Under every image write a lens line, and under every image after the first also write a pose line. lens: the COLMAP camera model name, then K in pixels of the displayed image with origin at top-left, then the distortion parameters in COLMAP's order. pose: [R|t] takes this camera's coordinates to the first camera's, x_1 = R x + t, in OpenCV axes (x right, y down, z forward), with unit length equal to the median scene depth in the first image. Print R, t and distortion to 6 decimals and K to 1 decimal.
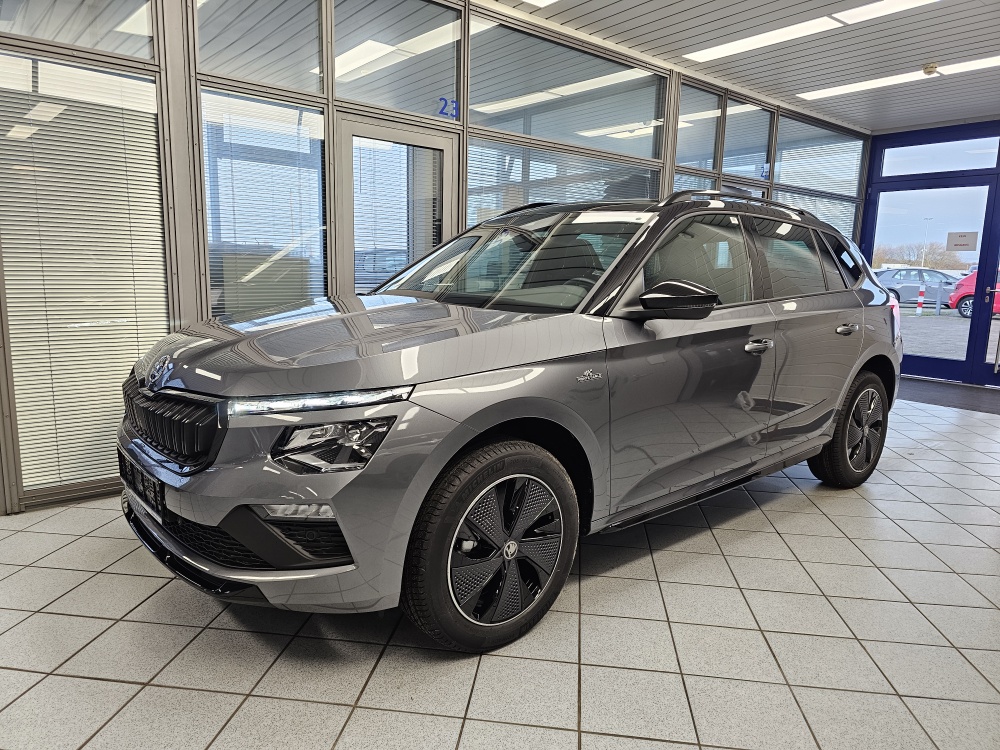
lens RADIAL K [[686.2, 0, 493.8], [0, 686.2, 385.8], [0, 0, 1]] dist [0.051838, -0.046595]
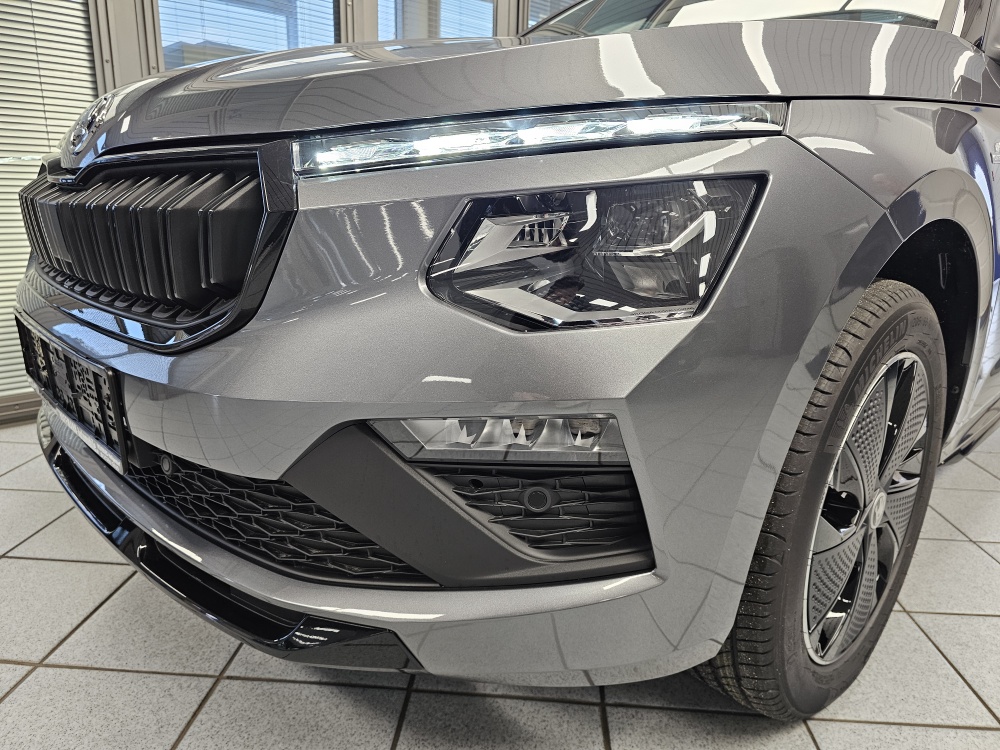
lens RADIAL K [[686.2, 0, 498.7], [0, 686.2, 374.0], [0, 0, 1]] dist [0.051838, -0.046595]
pose [[0.997646, -0.010223, 0.067802, -0.282226], [0.004589, 0.996561, 0.082733, 0.107636], [-0.068414, -0.082228, 0.994263, 0.578836]]
